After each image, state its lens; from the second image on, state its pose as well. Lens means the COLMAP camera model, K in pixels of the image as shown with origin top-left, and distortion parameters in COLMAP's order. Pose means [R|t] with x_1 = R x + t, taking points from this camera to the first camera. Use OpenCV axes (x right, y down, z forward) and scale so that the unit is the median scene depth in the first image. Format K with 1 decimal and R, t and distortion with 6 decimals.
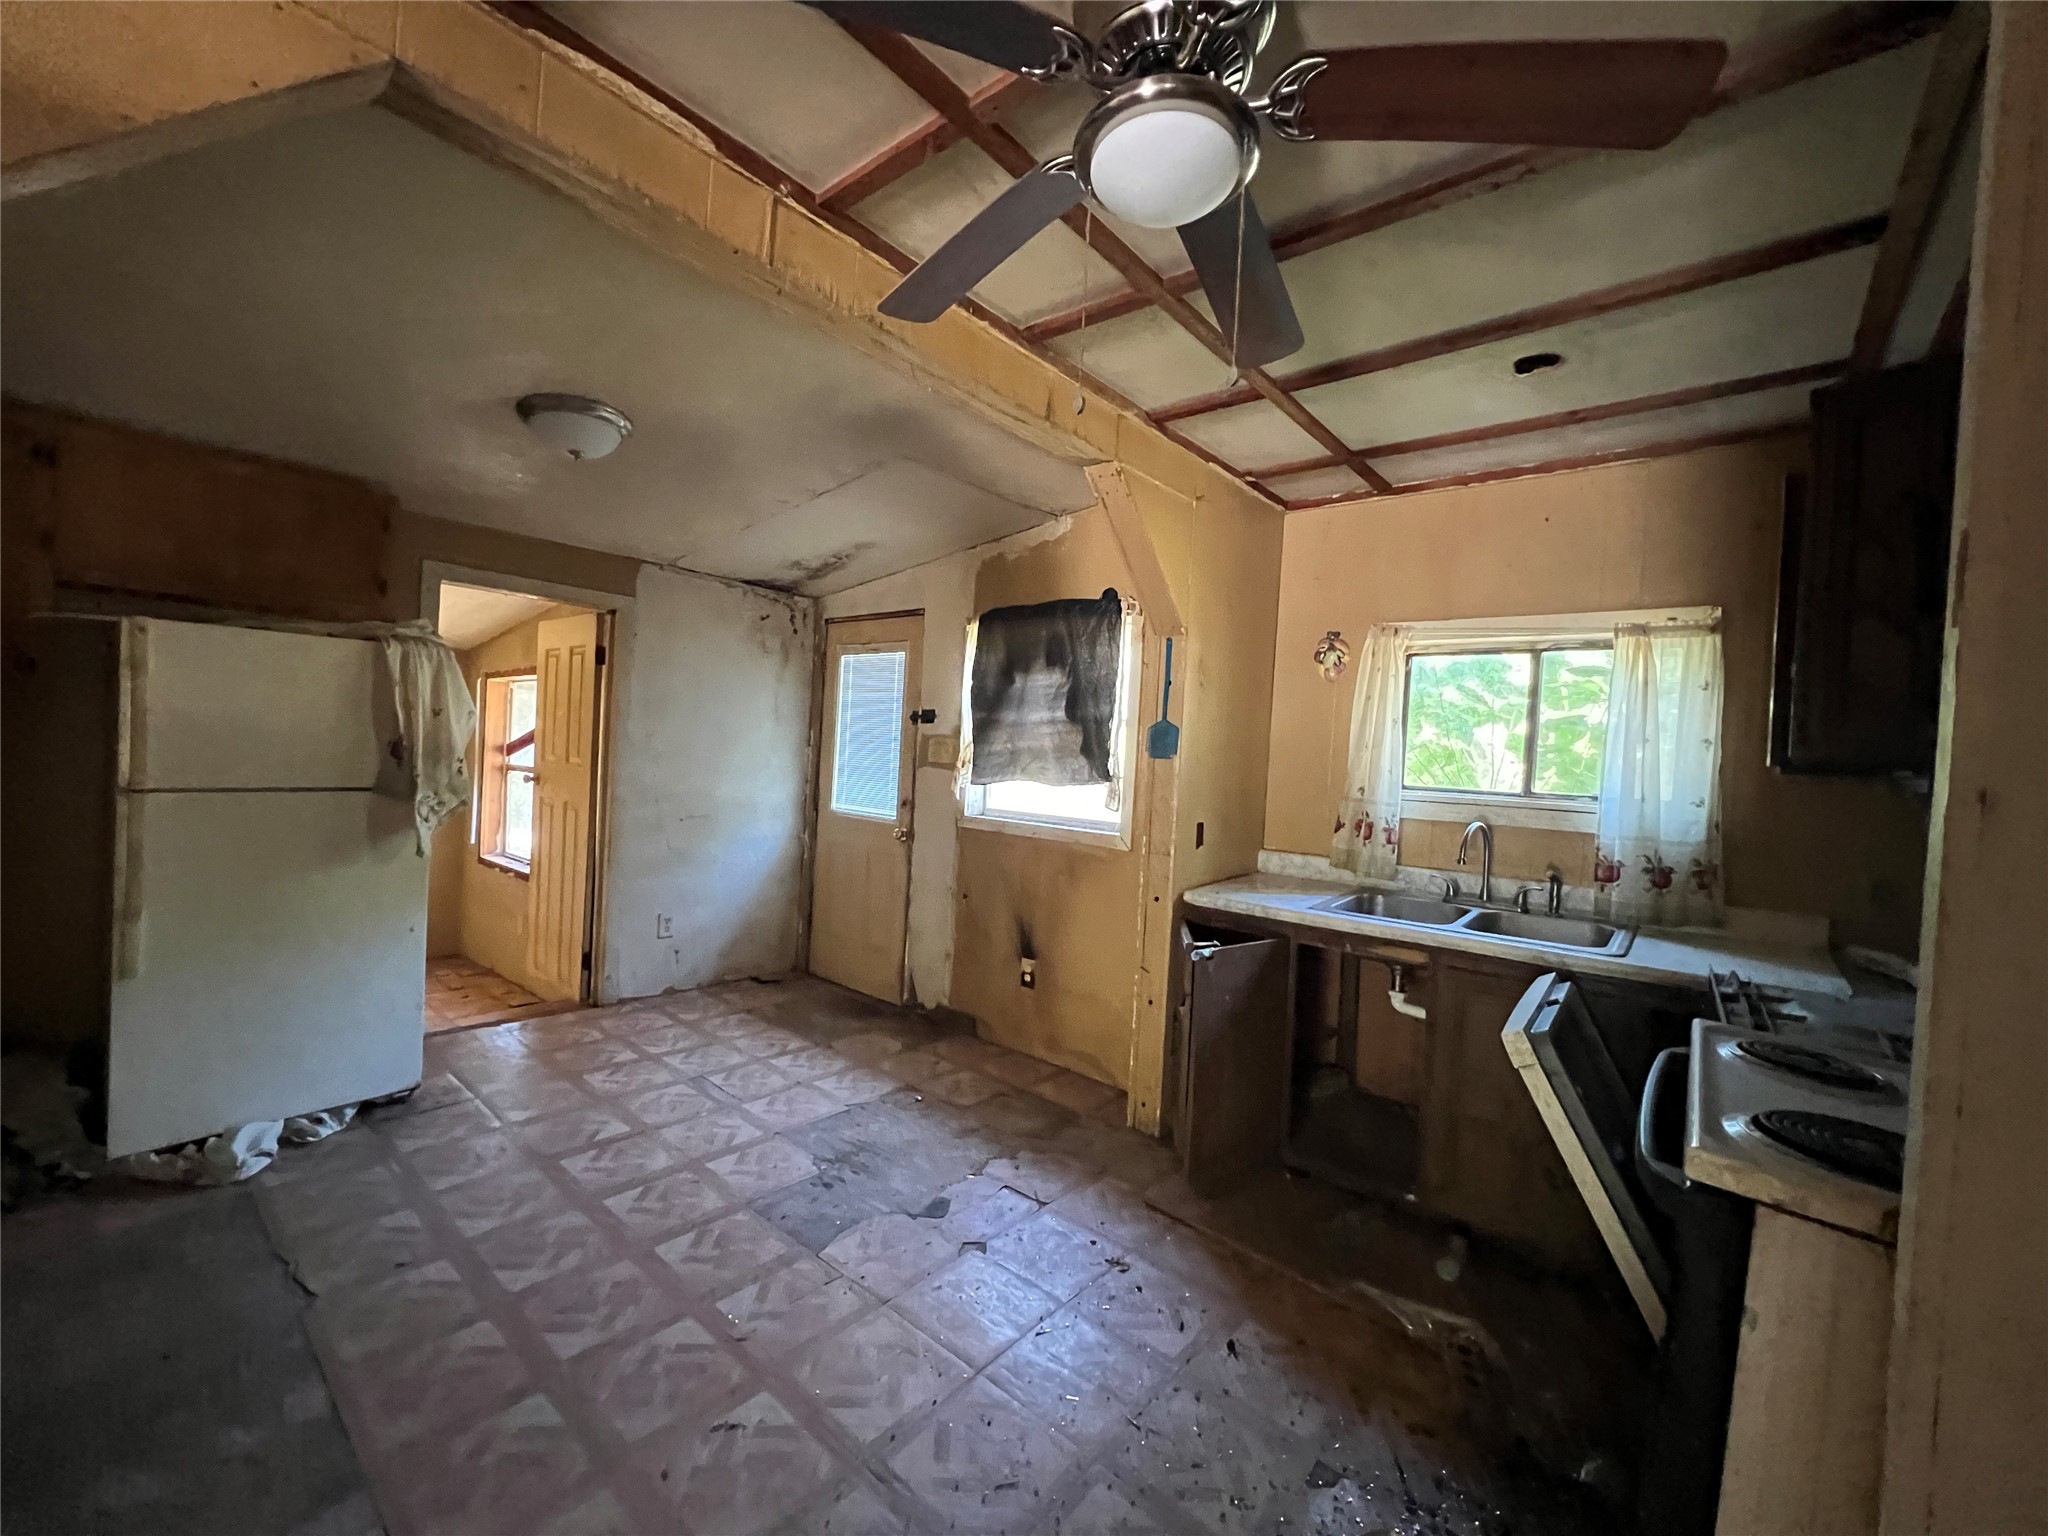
lens RADIAL K [[820.5, 0, 1019.3], [0, 820.5, 771.2], [0, 0, 1]] dist [-0.000290, -0.000023]
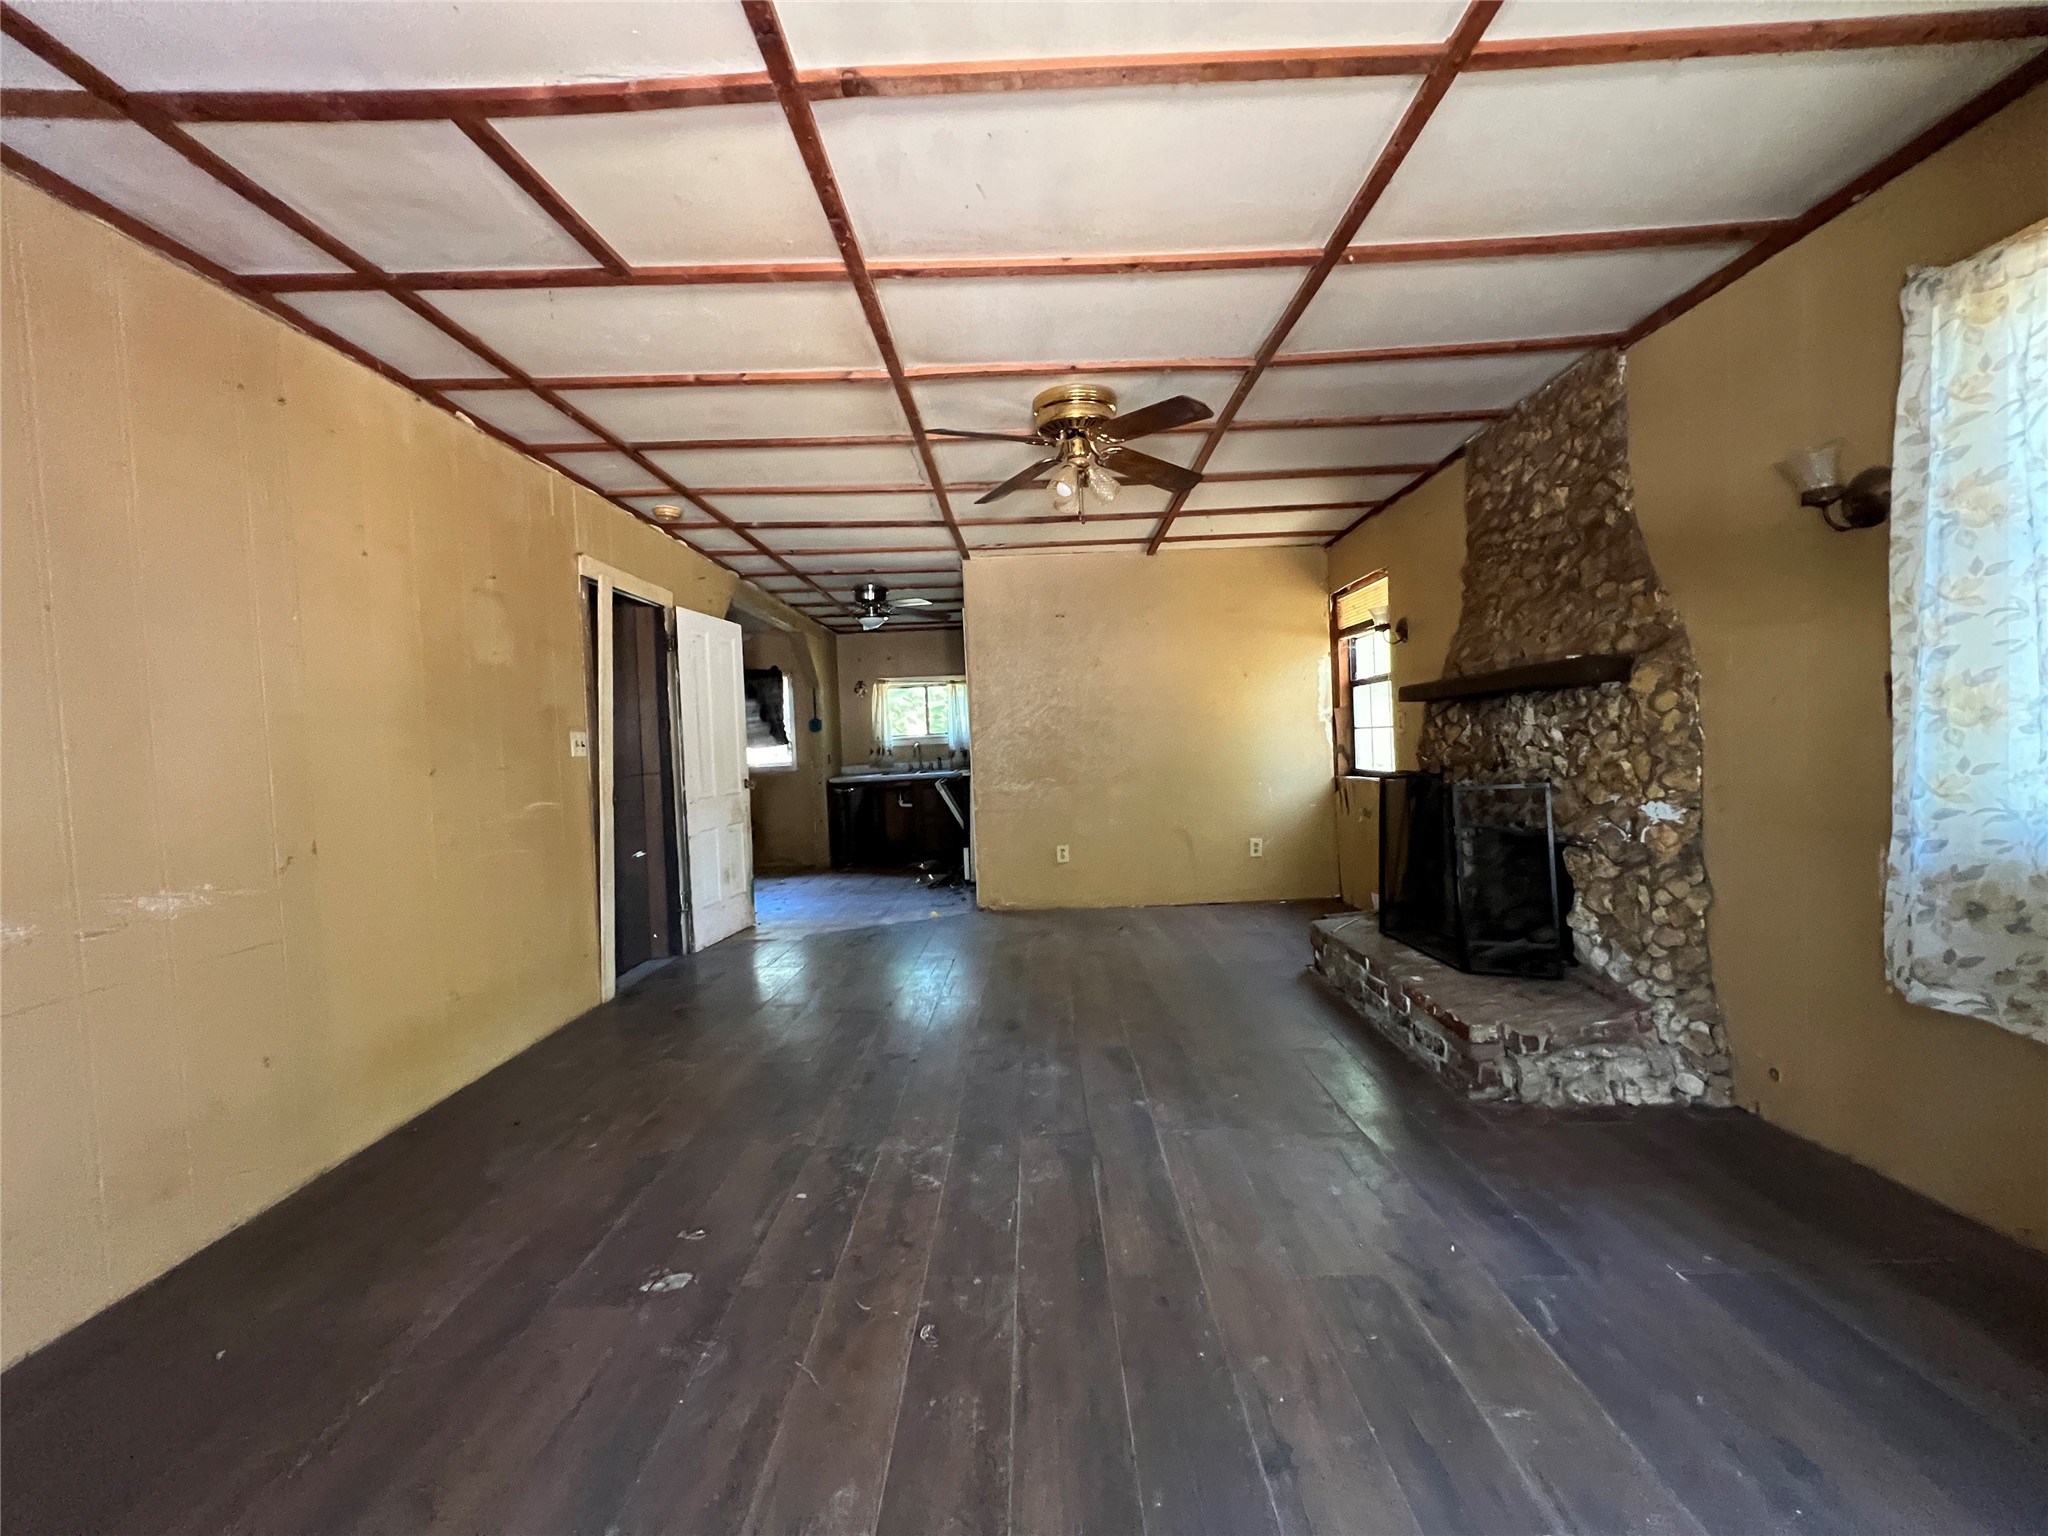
lens RADIAL K [[820.5, 0, 1029.1], [0, 820.5, 774.5], [0, 0, 1]] dist [-0.000290, -0.000023]
pose [[0.763966, -0.112247, 0.635419, -0.964238], [0.099616, 0.993464, 0.055728, 0.040823], [-0.637521, 0.020724, 0.770154, -1.454854]]
